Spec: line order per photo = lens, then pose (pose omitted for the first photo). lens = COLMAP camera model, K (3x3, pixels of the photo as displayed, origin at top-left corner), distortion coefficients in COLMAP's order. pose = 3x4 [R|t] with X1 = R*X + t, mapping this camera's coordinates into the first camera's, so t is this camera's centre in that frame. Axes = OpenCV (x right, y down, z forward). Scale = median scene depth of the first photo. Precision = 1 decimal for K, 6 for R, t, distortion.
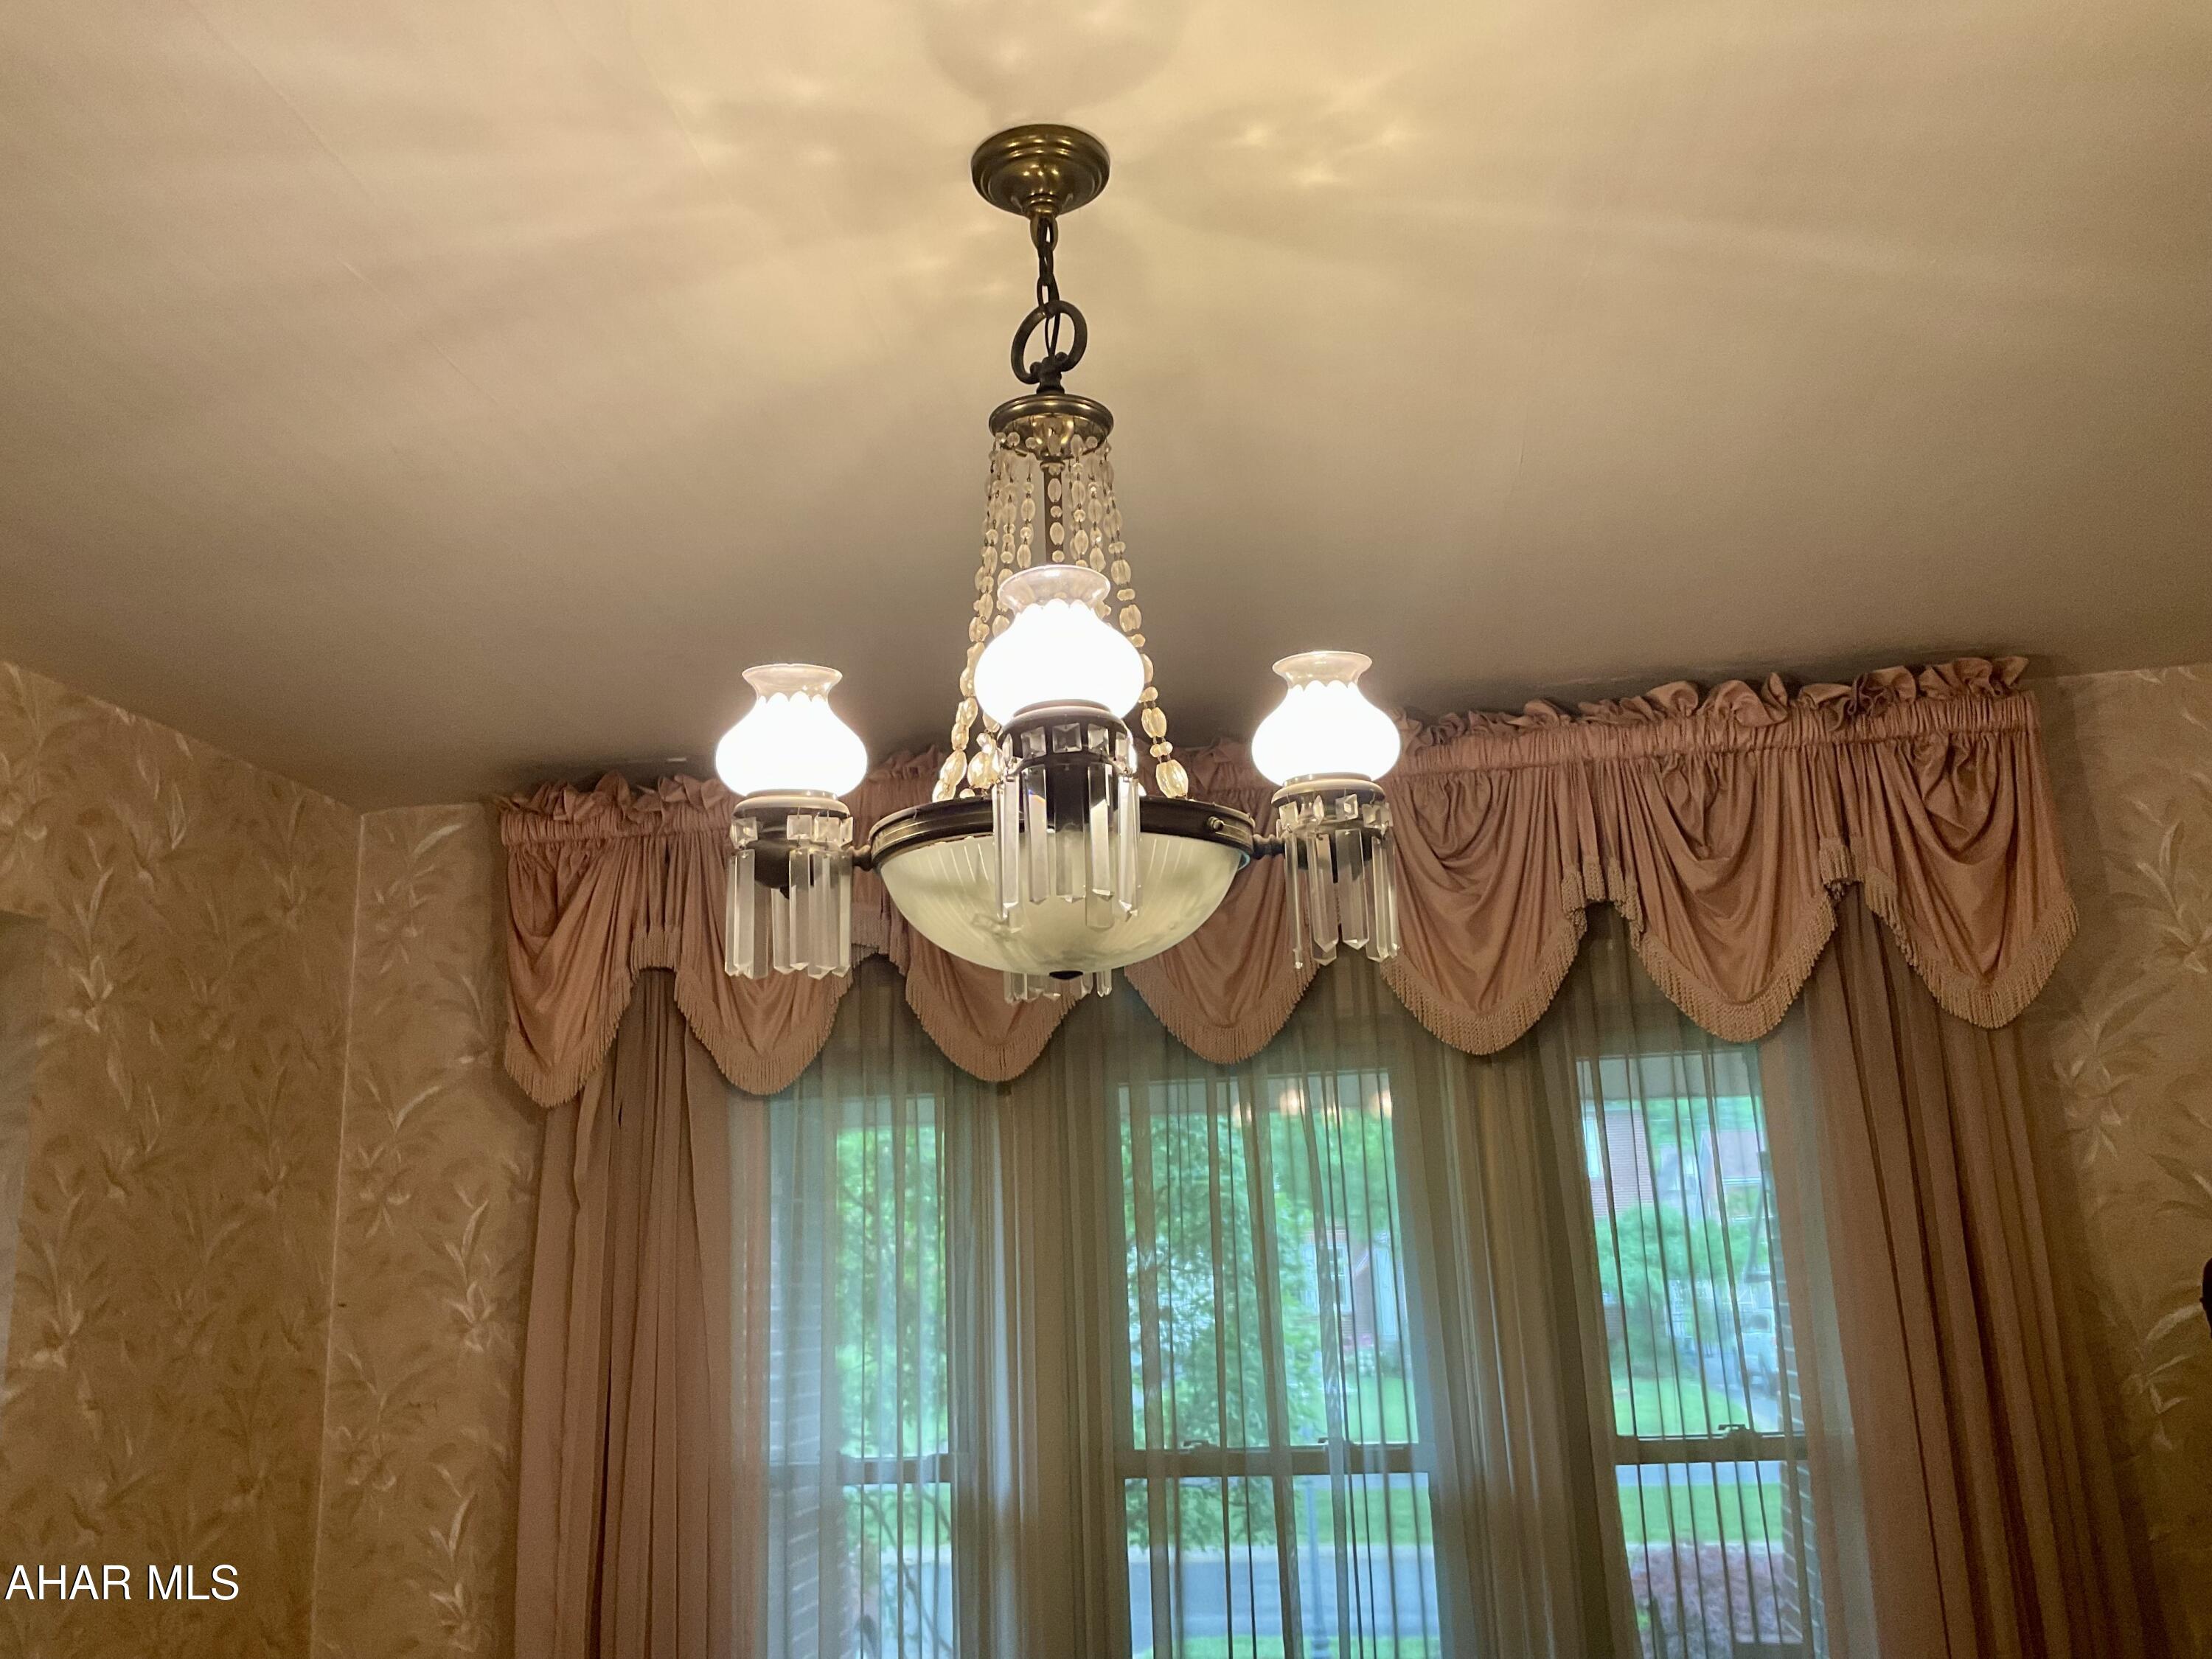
lens RADIAL K [[1817.3, 0, 1106.0], [0, 1817.3, 829.5], [0, 0, 1]] dist [0.056526, -0.109904]
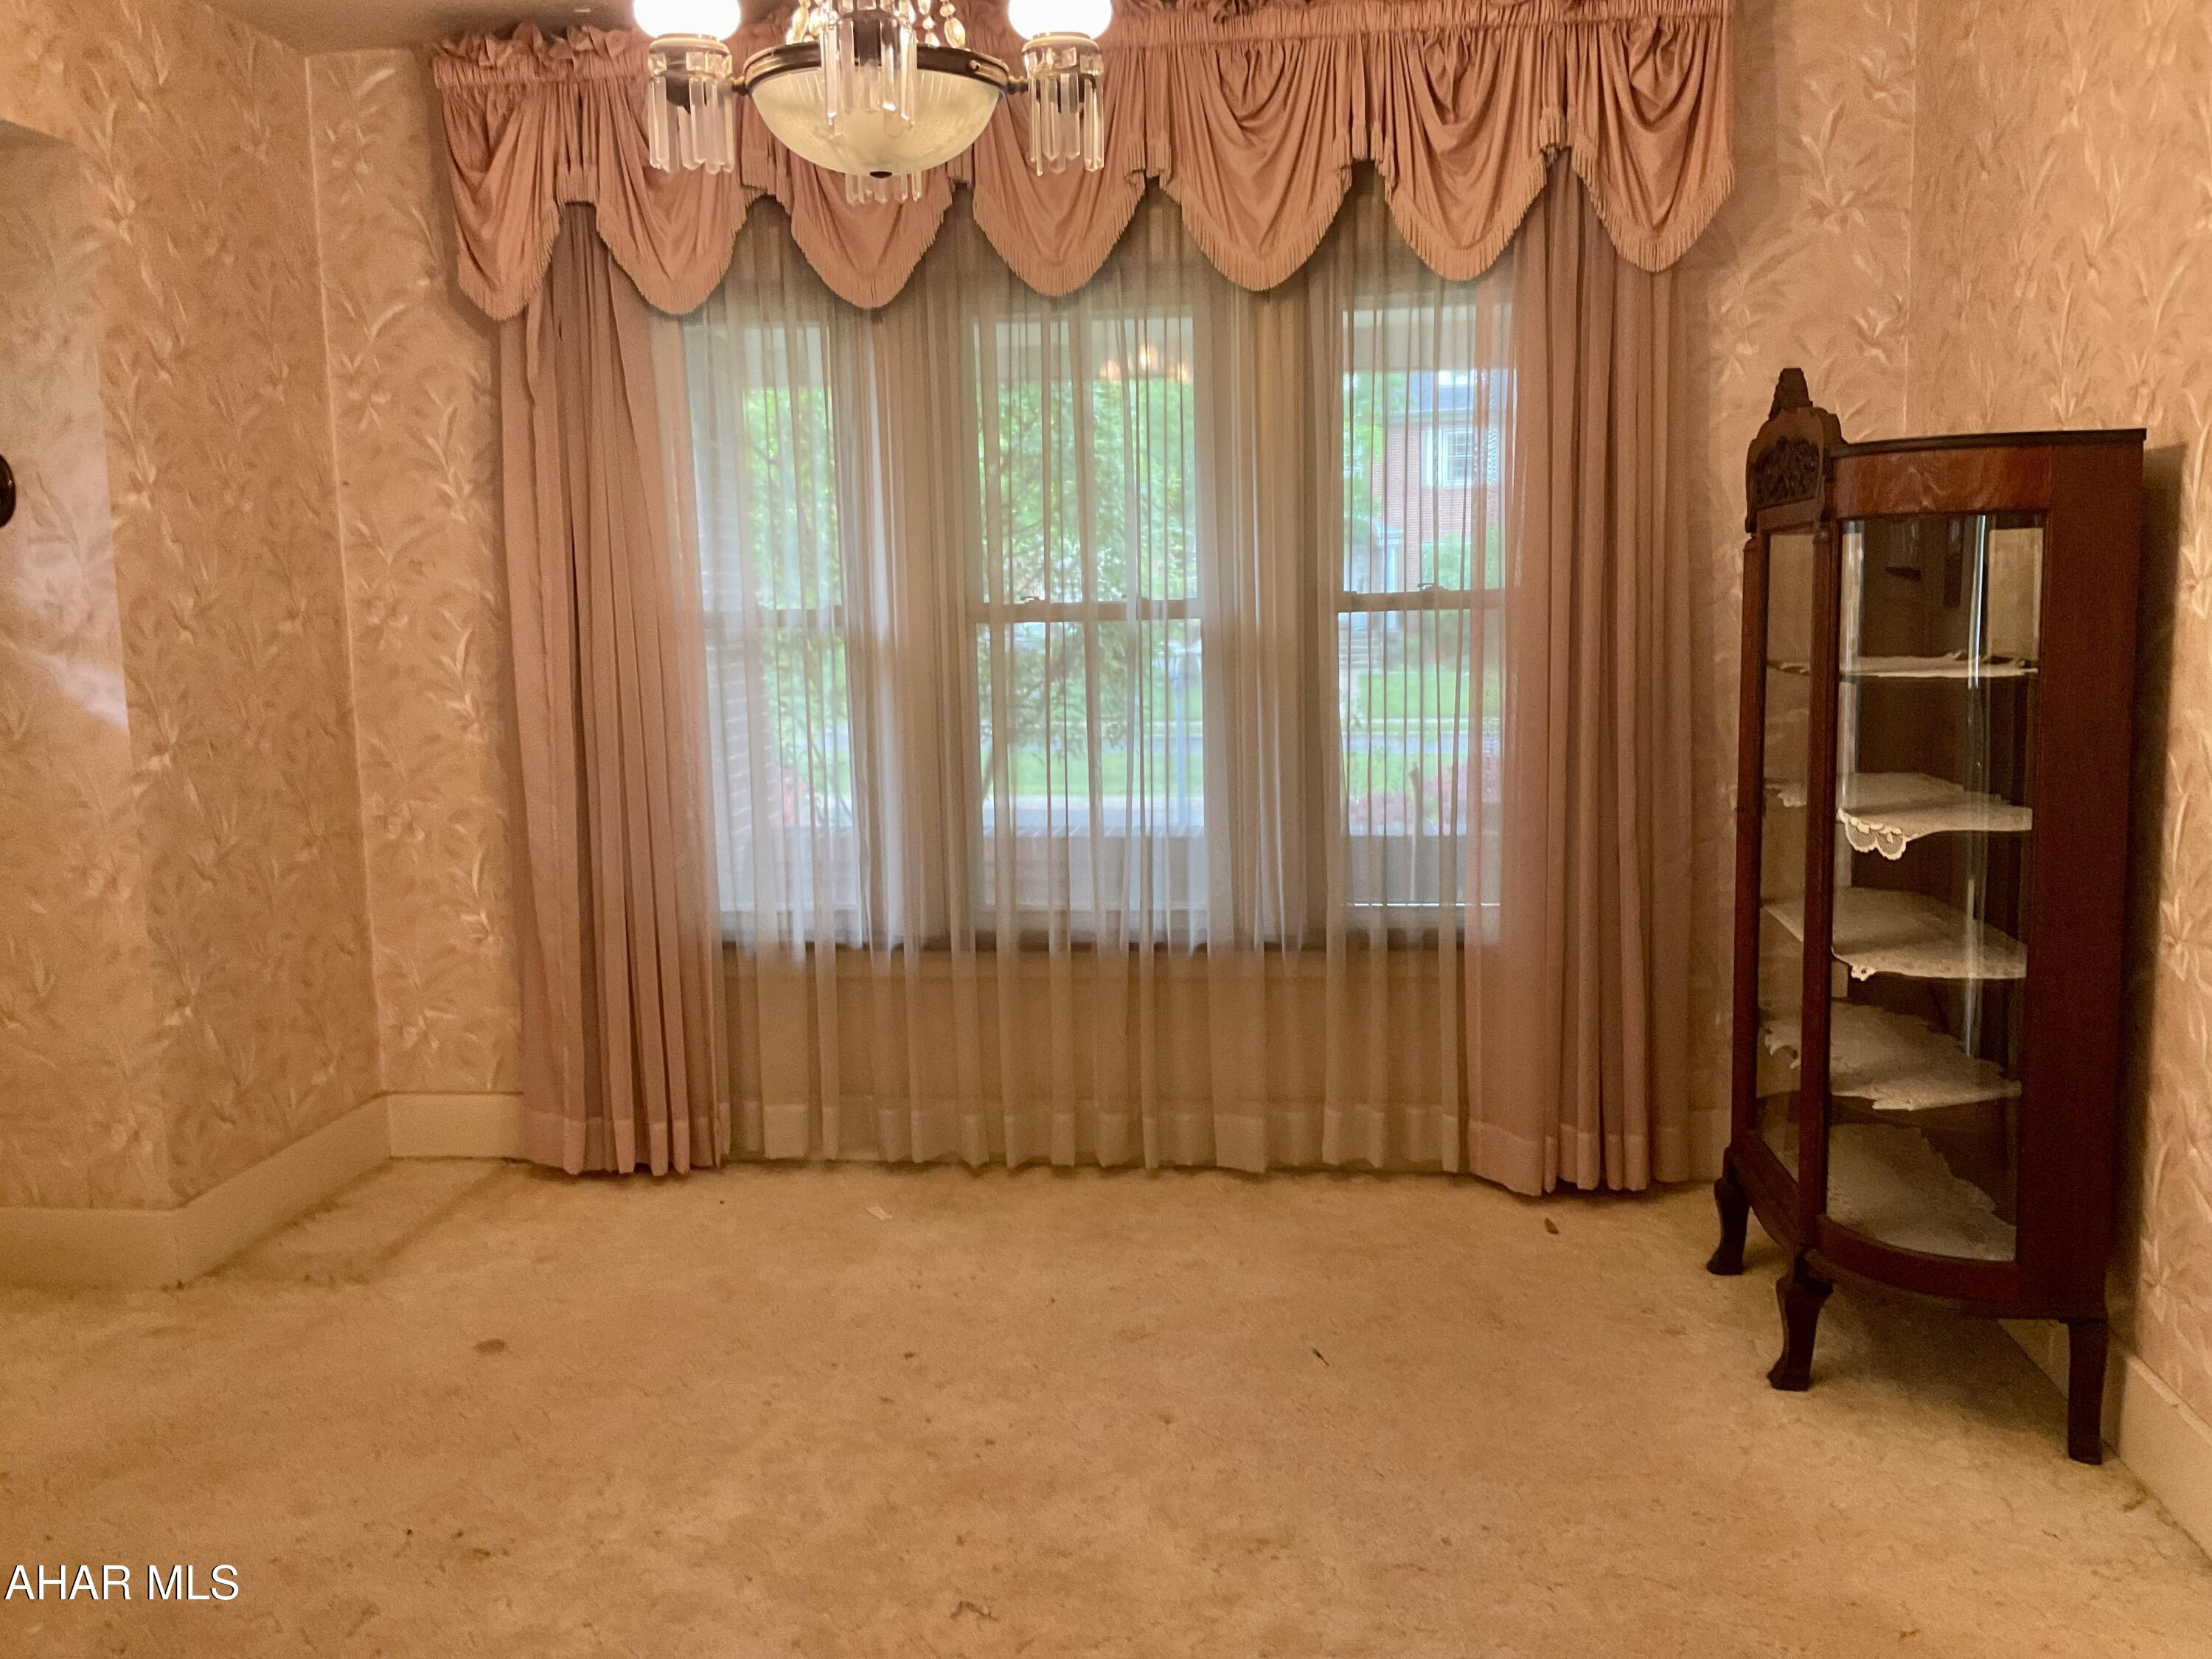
lens RADIAL K [[1817.3, 0, 1106.0], [0, 1817.3, 829.5], [0, 0, 1]] dist [0.056526, -0.109904]
pose [[0.998911, 0.006659, 0.046170, 0.044996], [-0.023087, 0.930613, 0.365275, 0.012980], [-0.040534, -0.365943, 0.929754, -0.279118]]
